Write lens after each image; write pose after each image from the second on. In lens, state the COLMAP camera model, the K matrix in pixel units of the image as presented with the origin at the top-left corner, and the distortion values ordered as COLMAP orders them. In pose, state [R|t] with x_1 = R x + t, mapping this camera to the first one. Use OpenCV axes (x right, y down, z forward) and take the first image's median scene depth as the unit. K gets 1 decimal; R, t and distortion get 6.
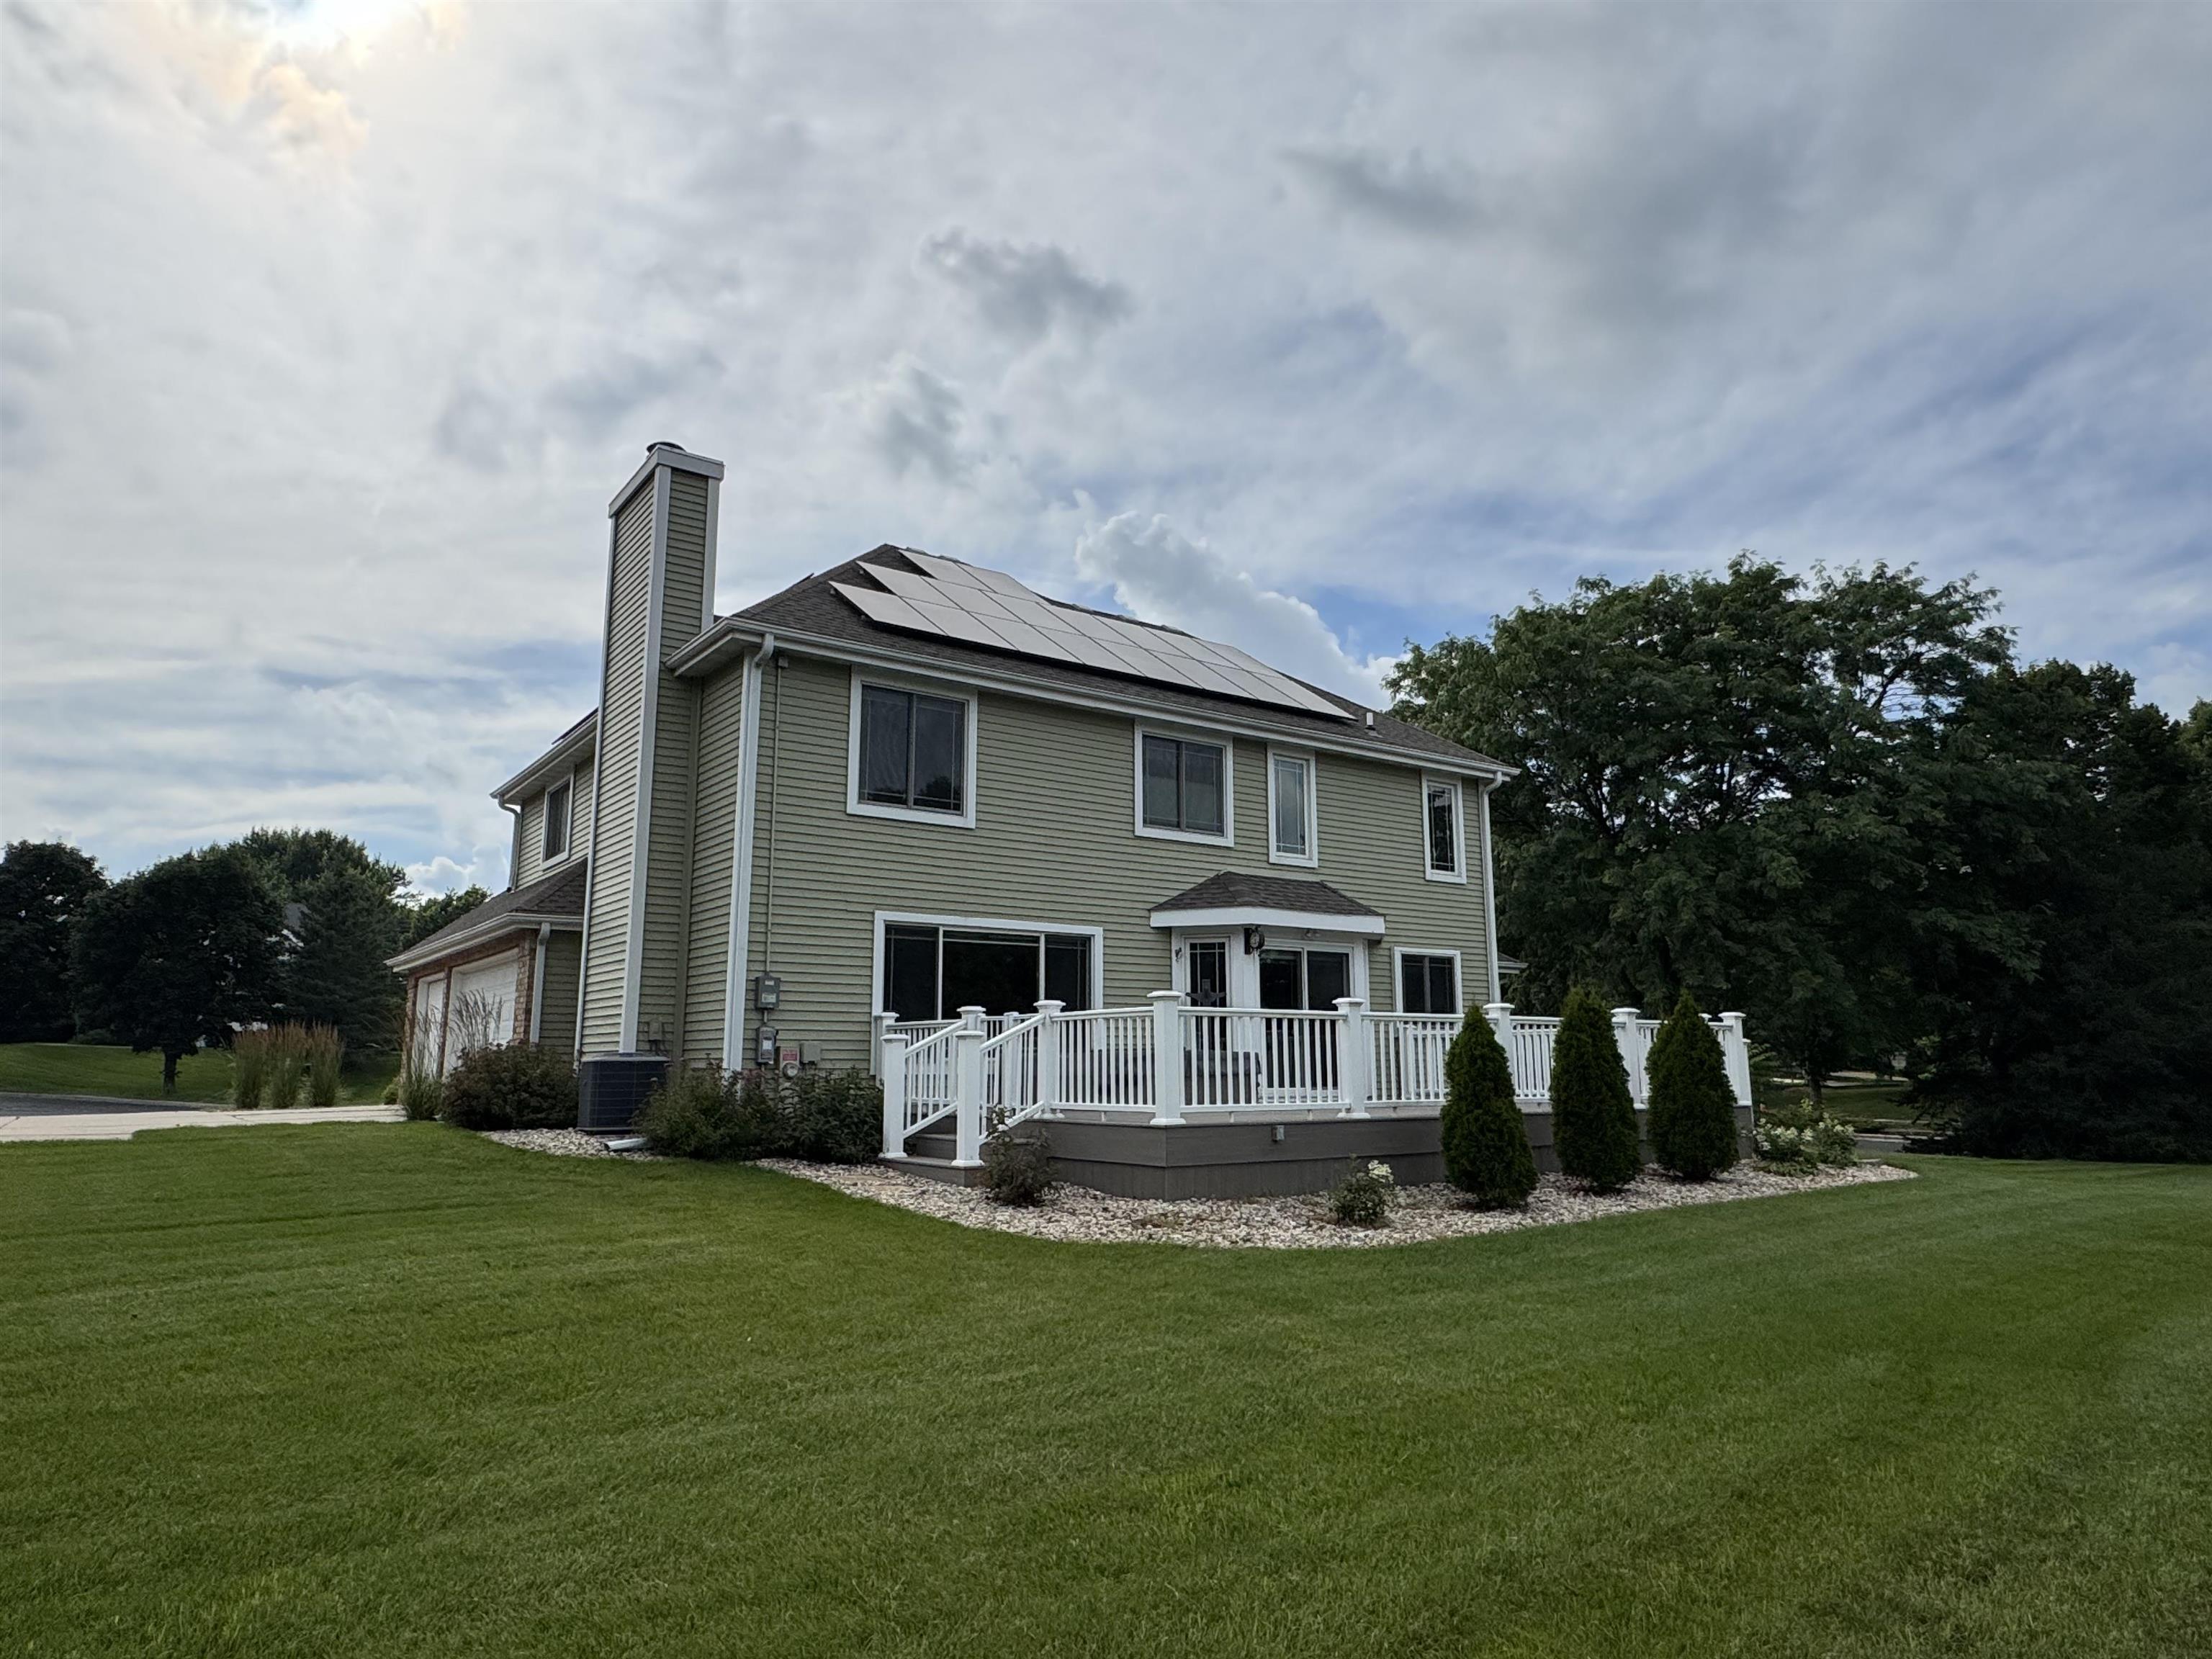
lens RADIAL K [[1361.4, 0, 1106.0], [0, 1361.4, 829.5], [0, 0, 1]] dist [0.005641, 0.001497]
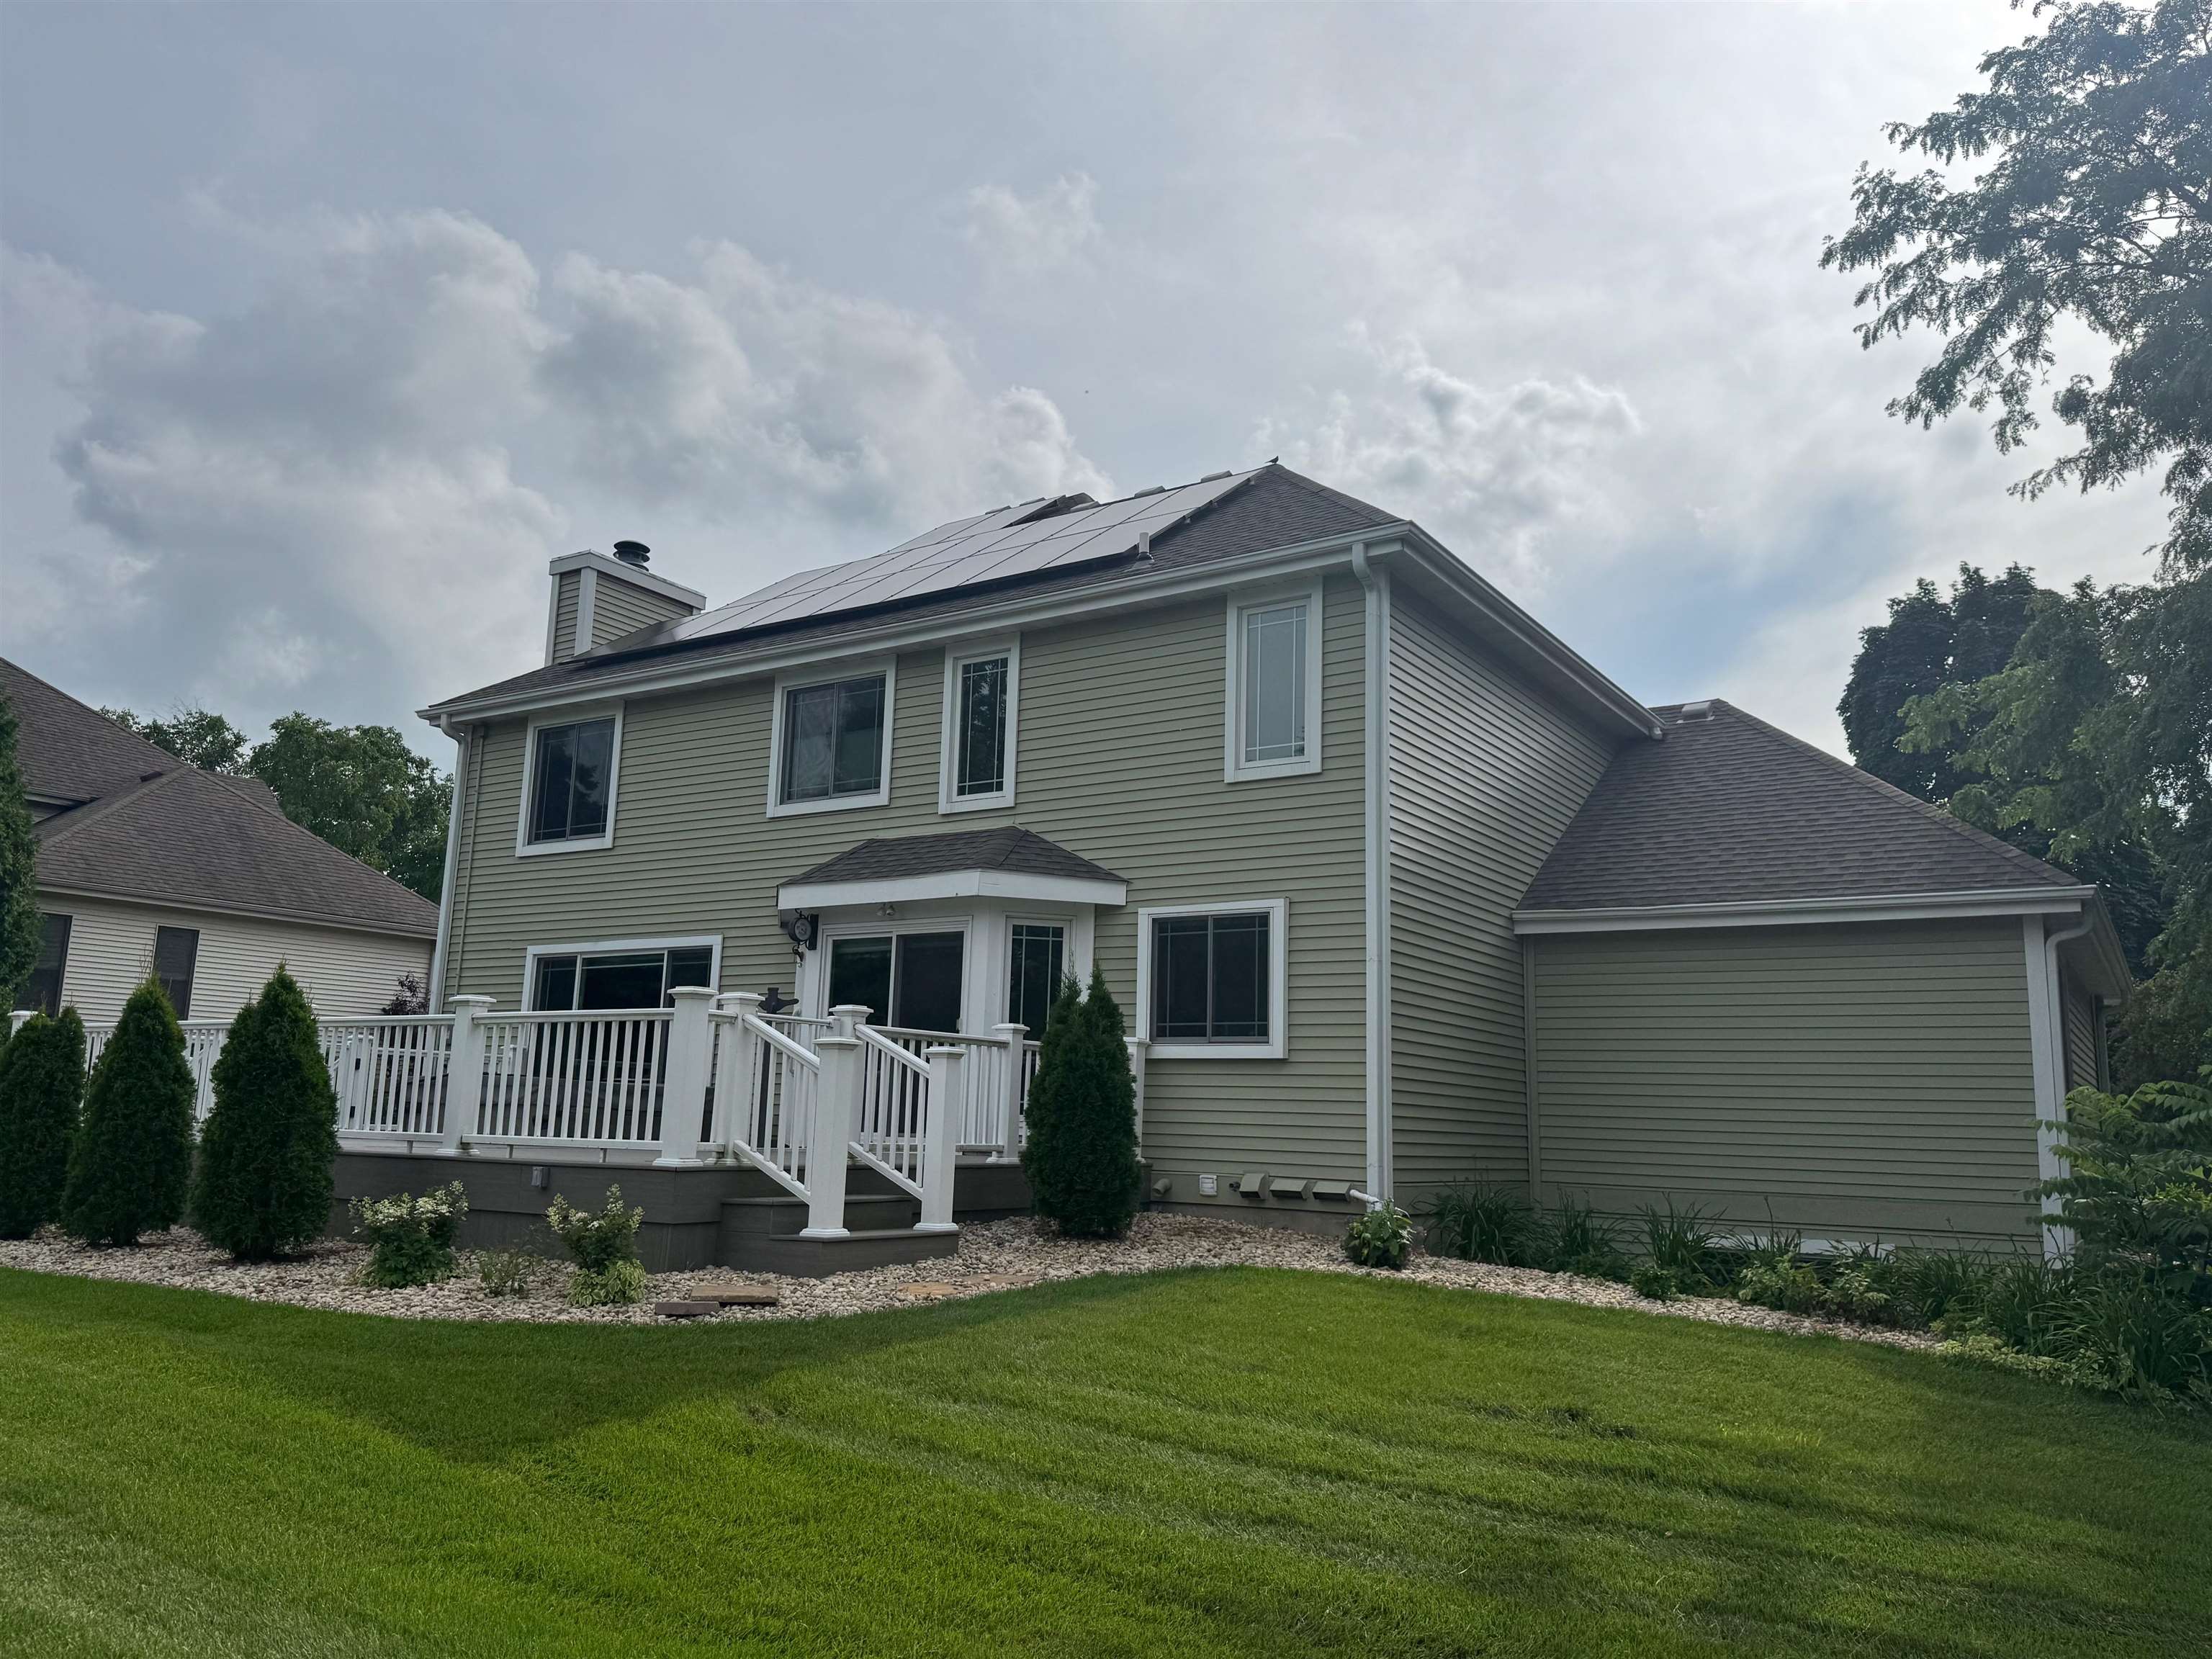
lens RADIAL K [[1579.4, 0, 1106.0], [0, 1579.4, 829.5], [0, 0, 1]] dist [0.003790, 0.000528]
pose [[0.354457, -0.156659, -0.921856, 1.062137], [0.132493, 0.984333, -0.116333, 0.163092], [0.925638, -0.080904, 0.369660, 0.917635]]
